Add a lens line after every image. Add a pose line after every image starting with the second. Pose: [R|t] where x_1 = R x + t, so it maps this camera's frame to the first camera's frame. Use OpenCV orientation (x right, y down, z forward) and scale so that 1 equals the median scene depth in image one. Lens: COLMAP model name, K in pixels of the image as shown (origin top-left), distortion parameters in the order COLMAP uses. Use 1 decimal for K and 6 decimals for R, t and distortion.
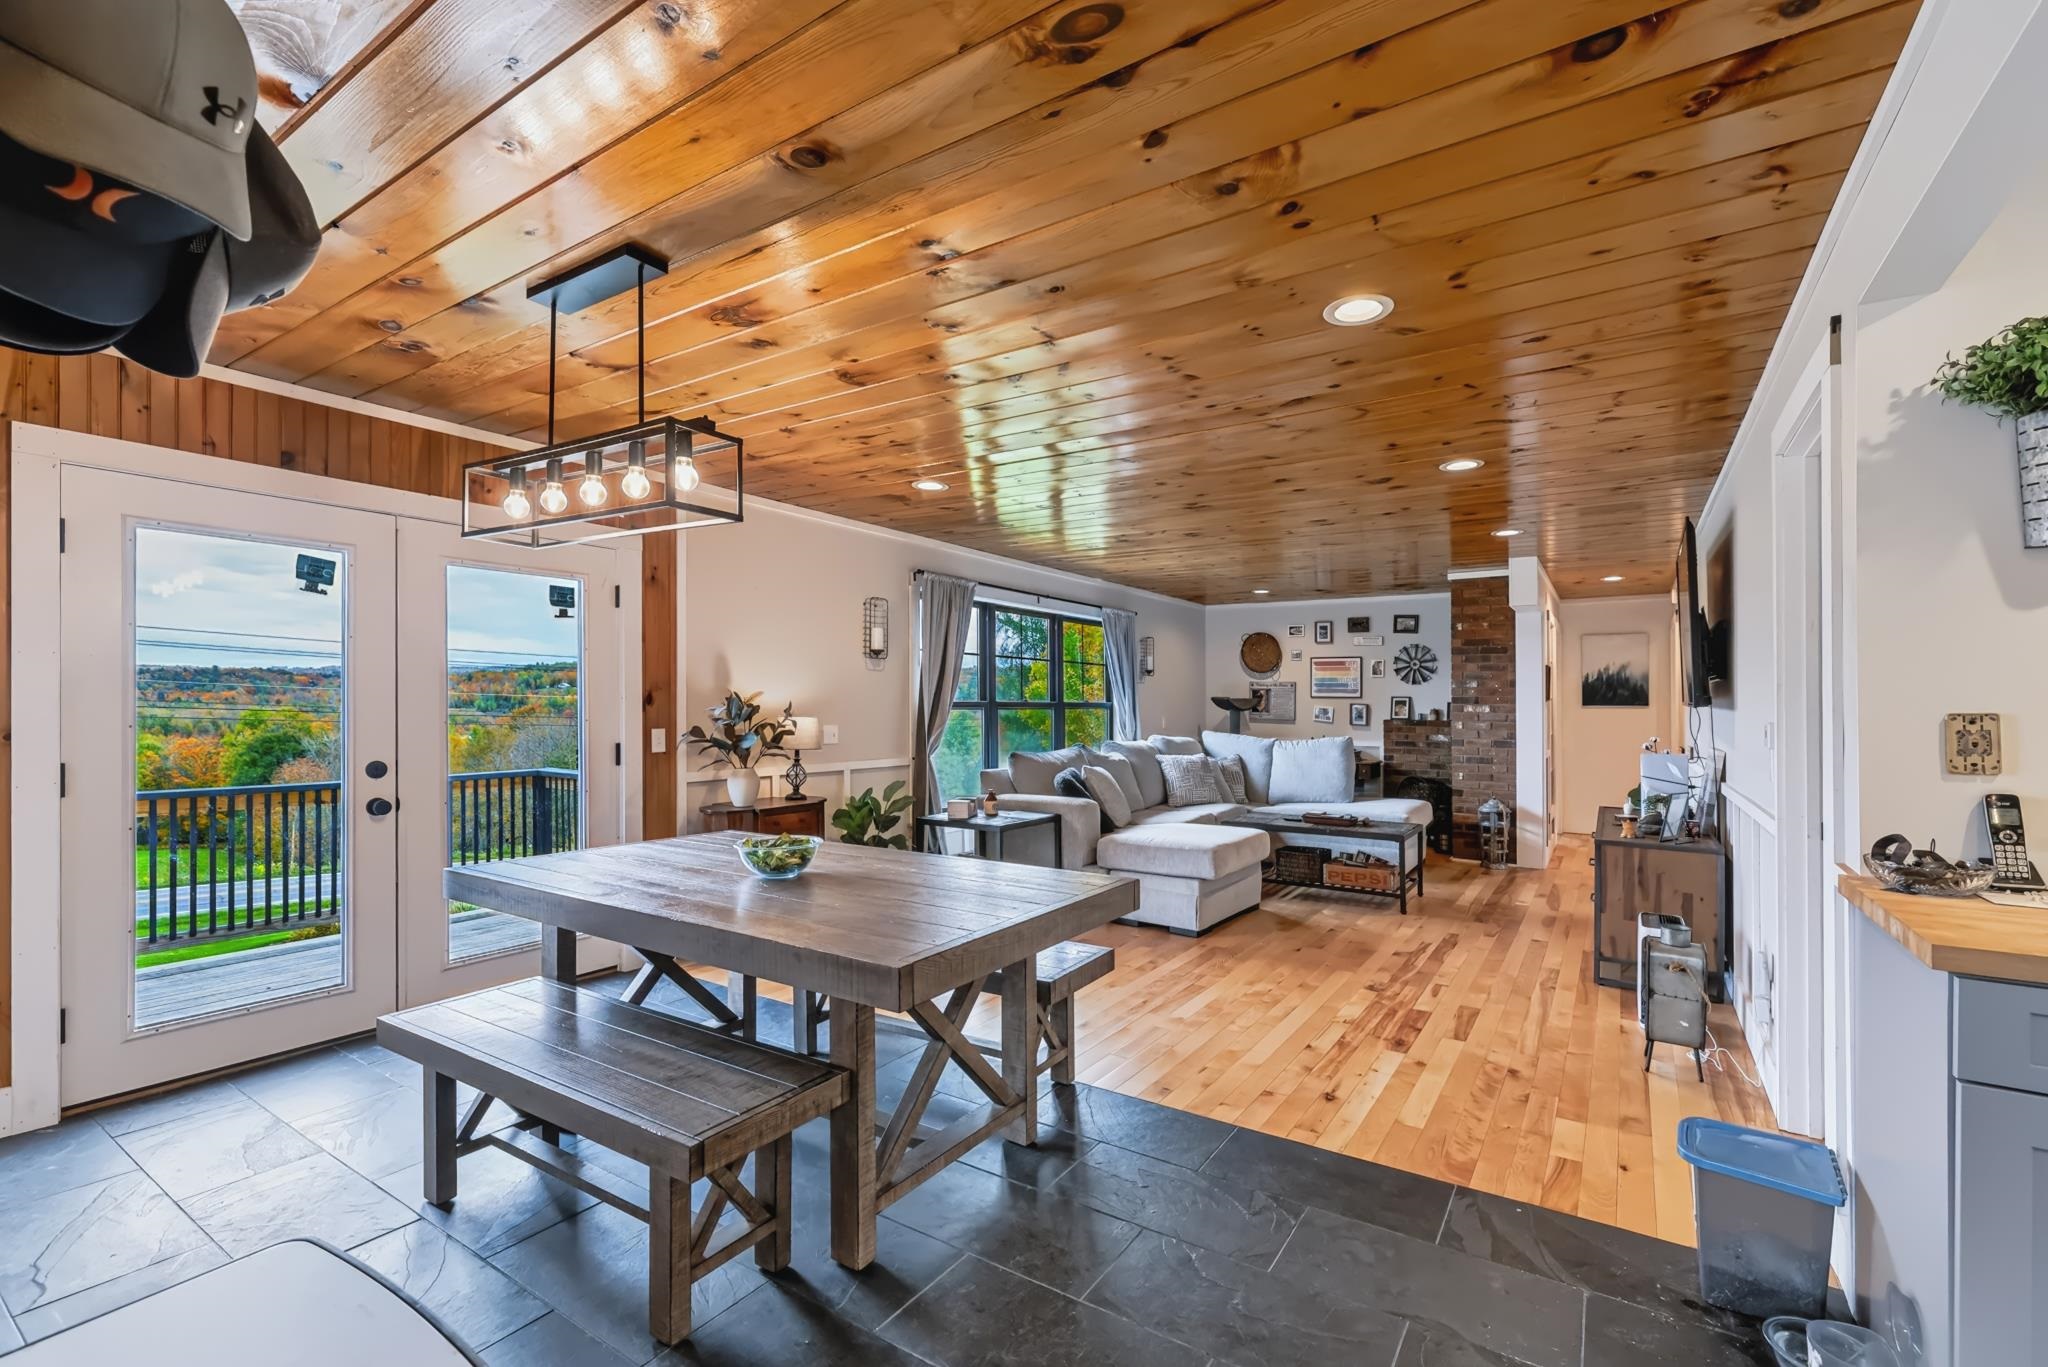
lens RADIAL K [[871.0, 0, 1034.0], [0, 871.0, 697.7], [0, 0, 1]] dist [-0.001072, -0.000274]
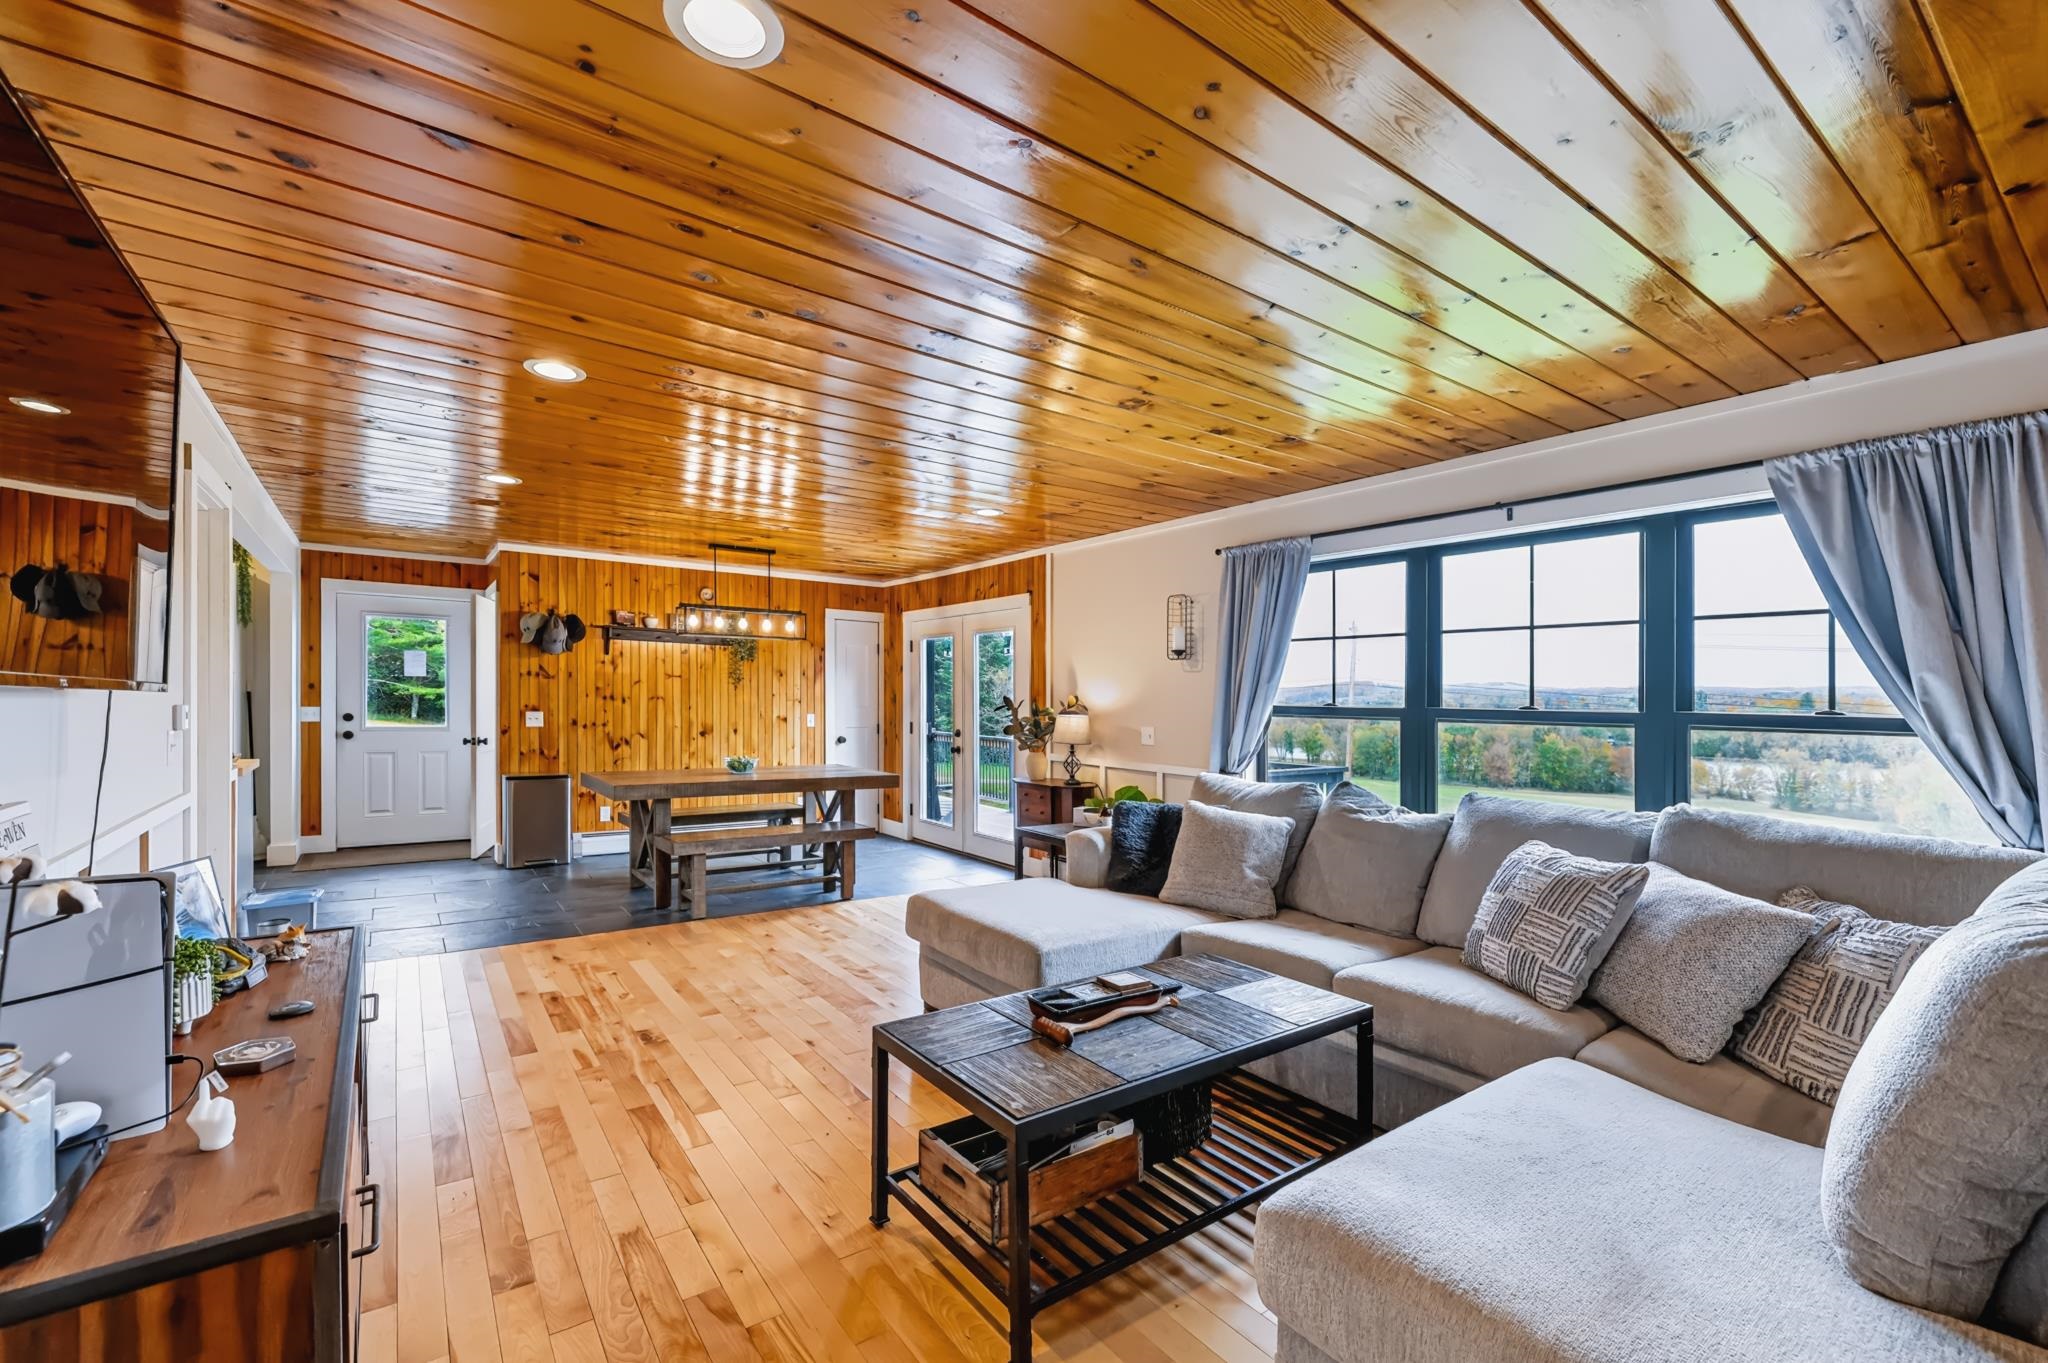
lens RADIAL K [[871.0, 0, 1034.0], [0, 871.0, 695.7], [0, 0, 1]] dist [-0.001072, -0.000274]
pose [[-0.340289, -0.004113, -0.940312, 0.837687], [-0.000585, 0.999991, -0.004162, -0.001513], [0.940321, -0.000866, -0.340288, 1.290593]]
